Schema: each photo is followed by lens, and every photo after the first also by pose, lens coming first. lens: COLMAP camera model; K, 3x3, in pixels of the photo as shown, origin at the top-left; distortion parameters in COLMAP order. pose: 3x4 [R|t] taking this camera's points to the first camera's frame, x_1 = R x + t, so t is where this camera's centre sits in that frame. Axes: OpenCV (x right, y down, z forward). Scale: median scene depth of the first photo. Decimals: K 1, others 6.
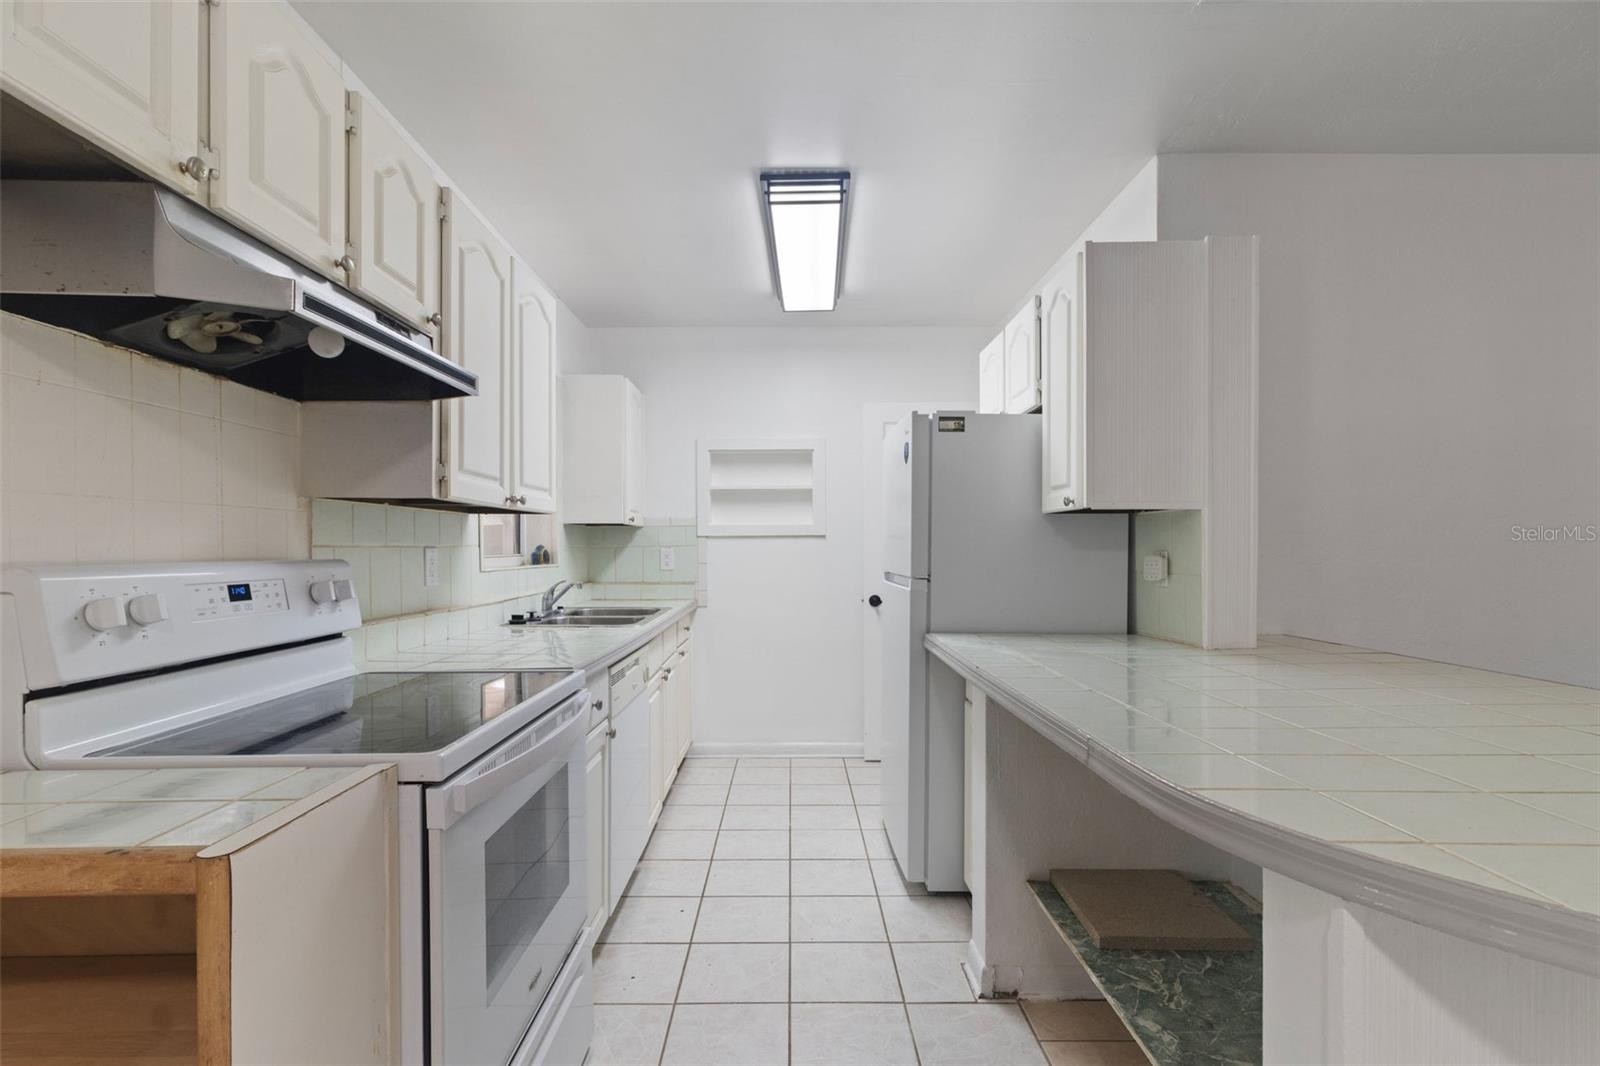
lens RADIAL K [[741.1, 0, 794.0], [0, 741.1, 555.2], [0, 0, 1]] dist [0.003409, 0.000278]
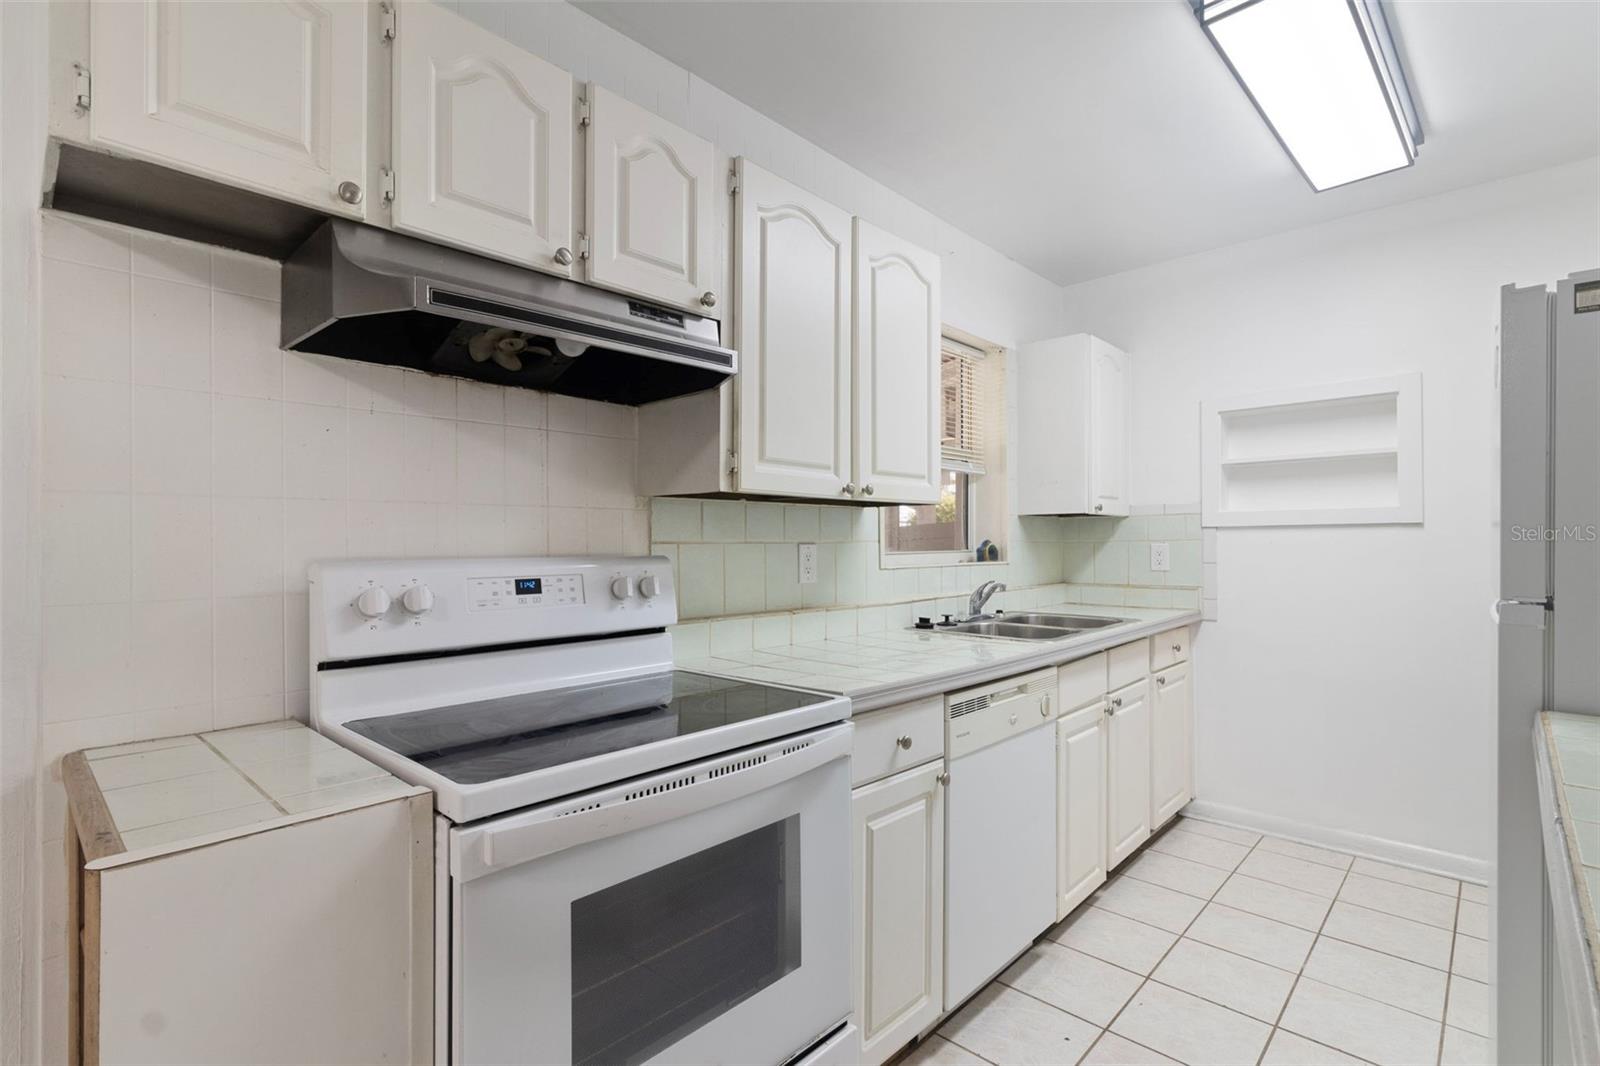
lens RADIAL K [[752.2, 0, 796.0], [0, 752.2, 540.0], [0, 0, 1]] dist [0.004018, 0.000426]
pose [[0.727017, -0.002904, -0.686614, 0.184164], [-0.005027, 0.999942, -0.009552, -0.005780], [0.686602, 0.010396, 0.726960, 0.295981]]
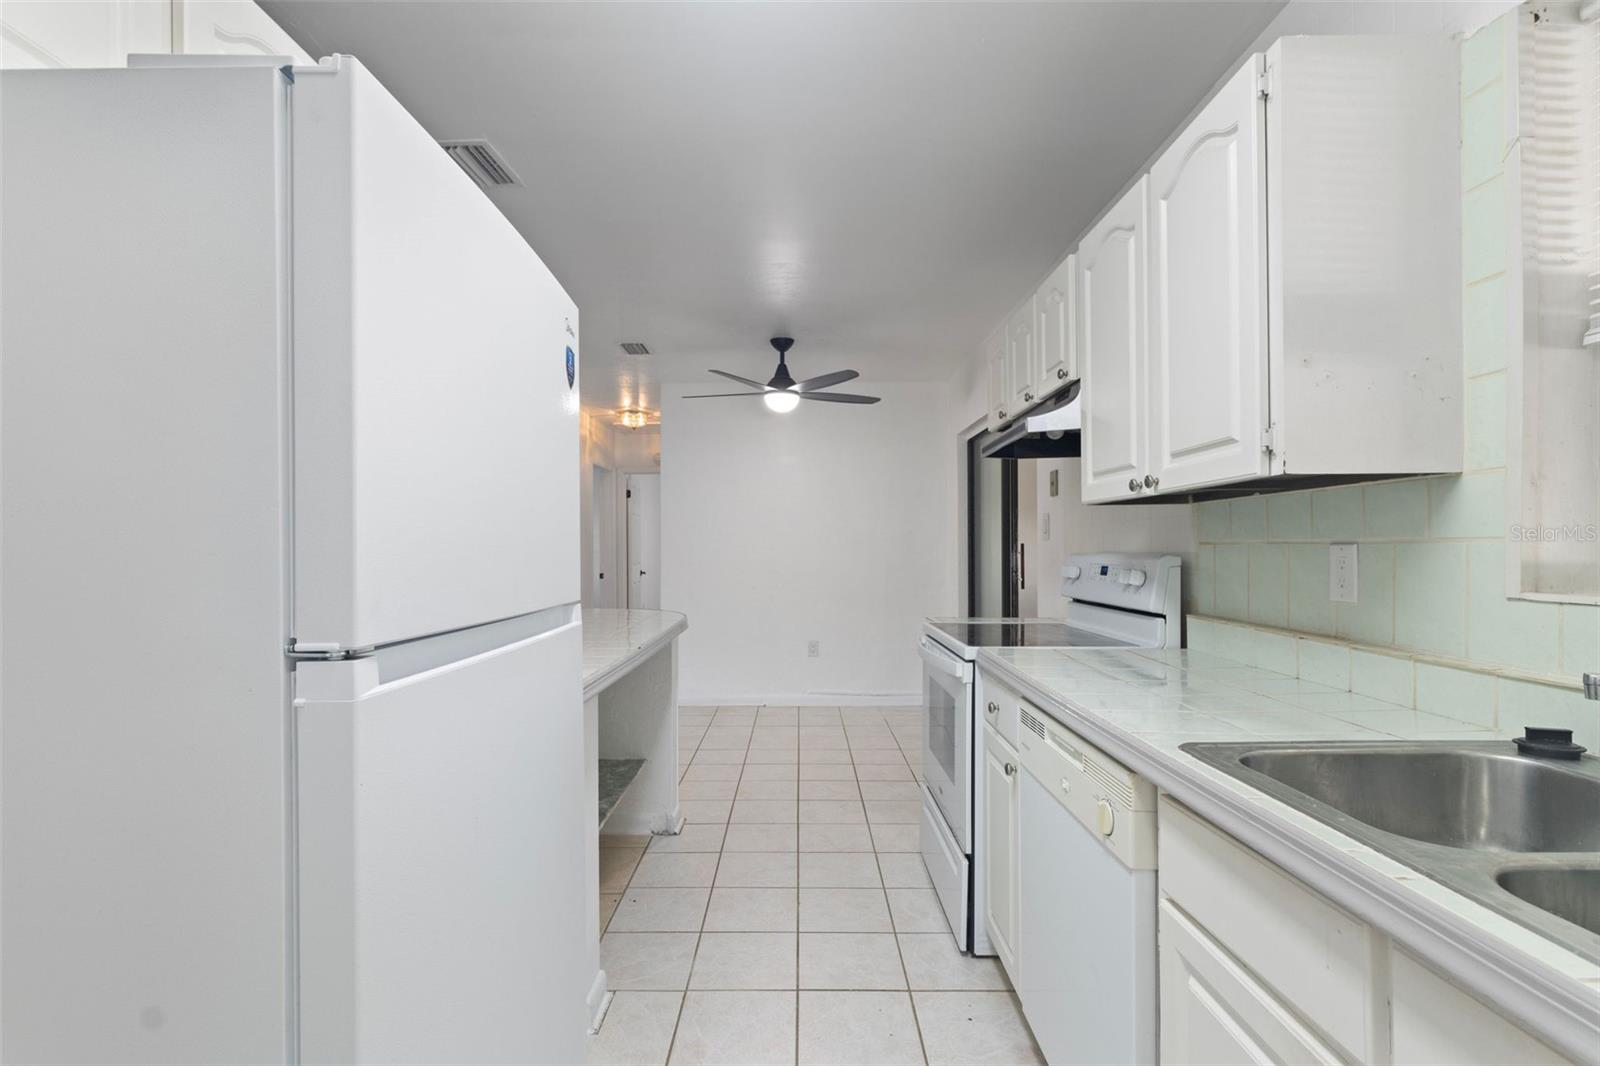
lens RADIAL K [[752.2, 0, 796.0], [0, 752.2, 540.0], [0, 0, 1]] dist [0.004018, 0.000426]
pose [[-0.999916, 0.004927, 0.011994, -0.016285], [0.004936, 0.999988, 0.000692, -0.017352], [-0.011991, 0.000751, -0.999928, 1.779437]]
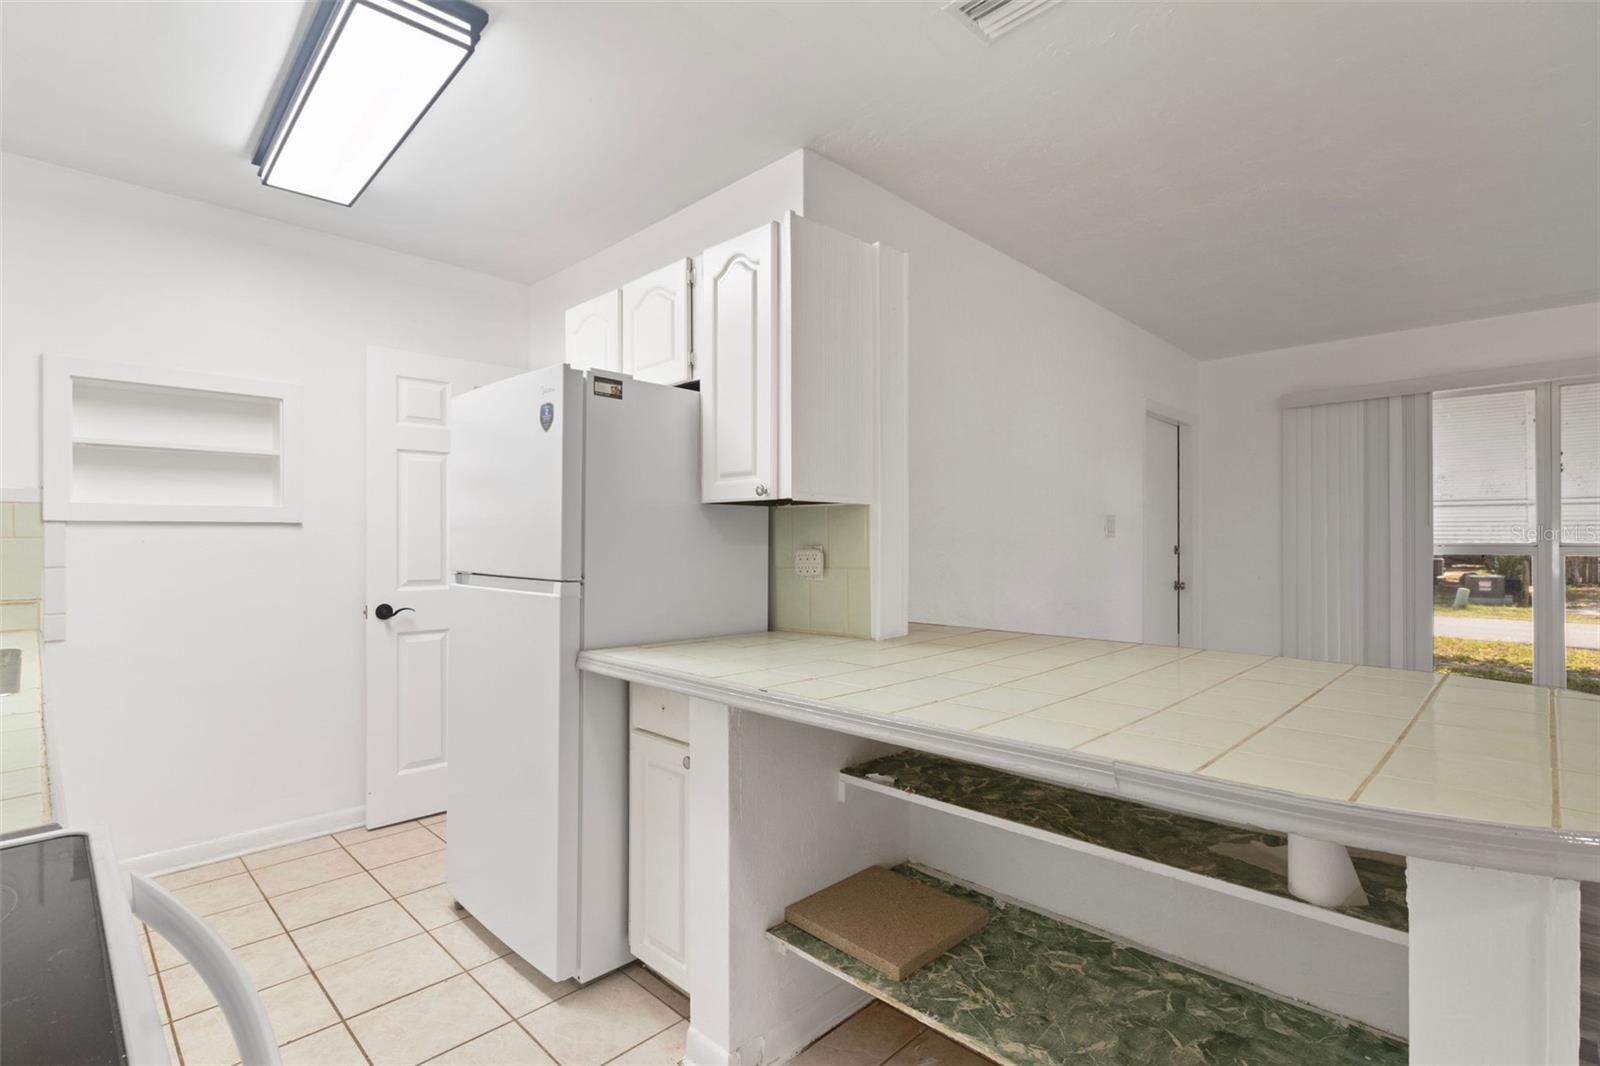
lens RADIAL K [[752.2, 0, 796.0], [0, 752.2, 540.0], [0, 0, 1]] dist [0.004018, 0.000426]
pose [[0.708674, 0.002088, 0.705533, -0.246880], [0.005413, 0.999950, -0.008396, -0.004404], [-0.705515, 0.009769, 0.708628, 0.316676]]
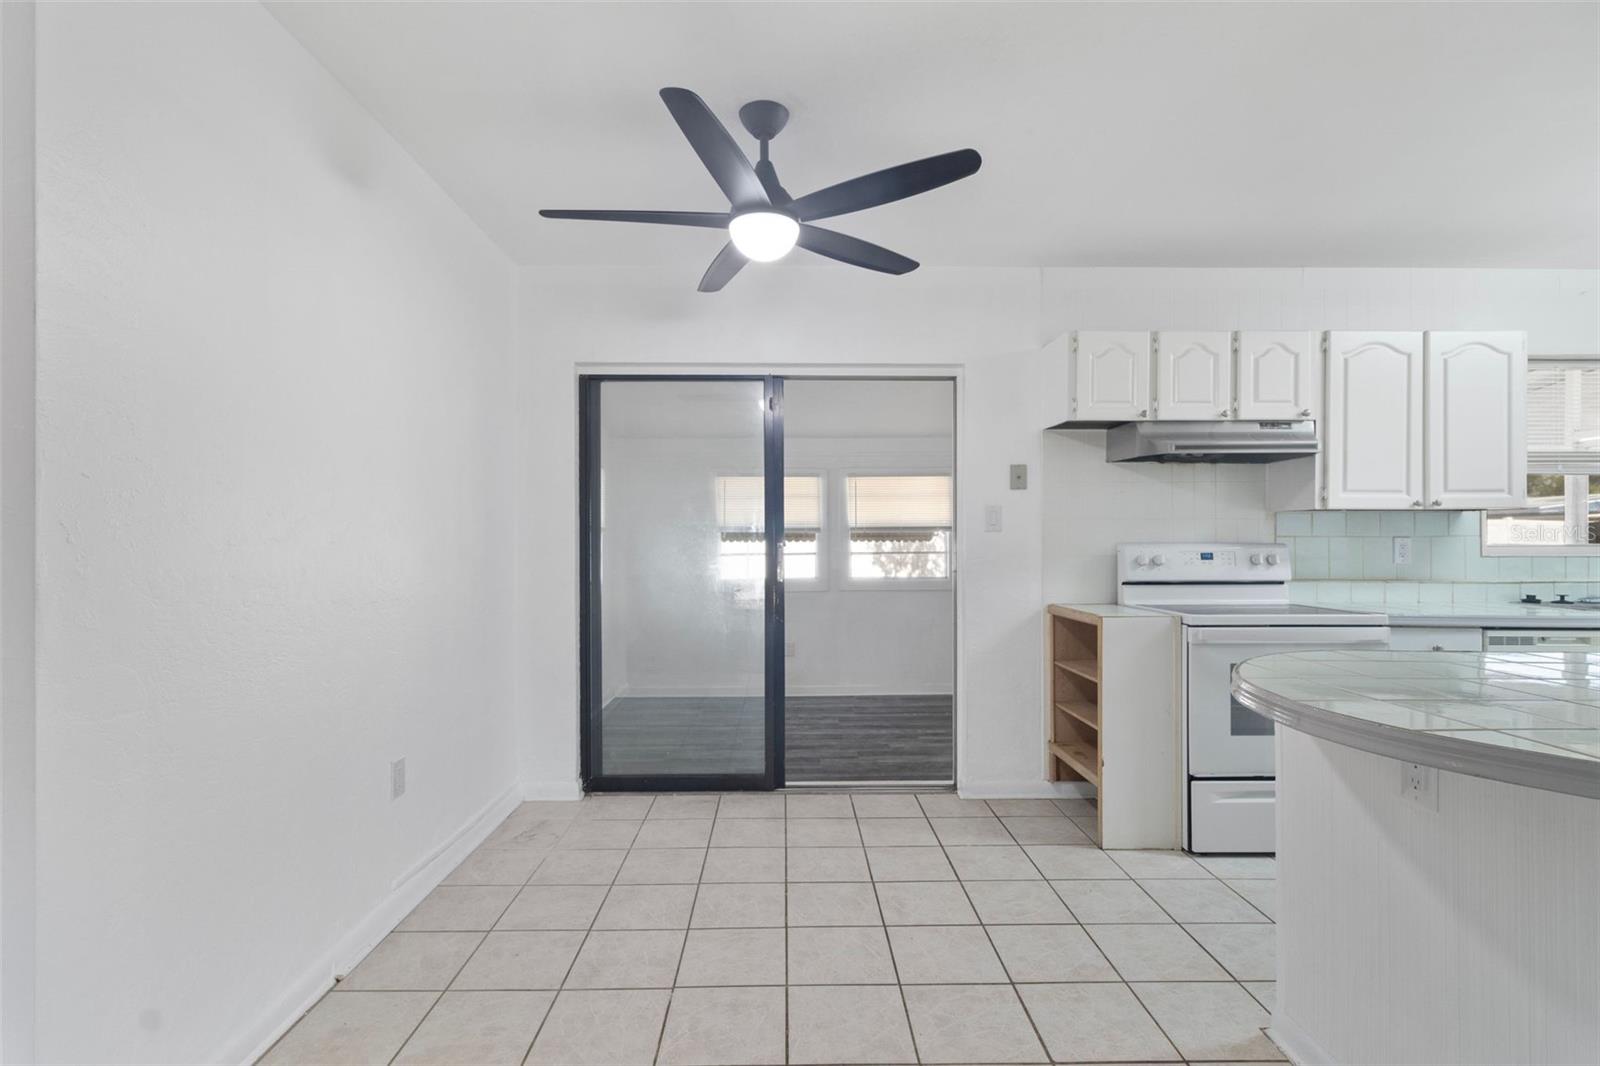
lens RADIAL K [[752.2, 0, 796.0], [0, 752.2, 540.0], [0, 0, 1]] dist [0.004018, 0.000426]
pose [[0.012235, 0.002624, -0.999922, 1.031657], [-0.008829, 0.999958, 0.002516, 0.002306], [0.999886, 0.008797, 0.012258, -0.213210]]
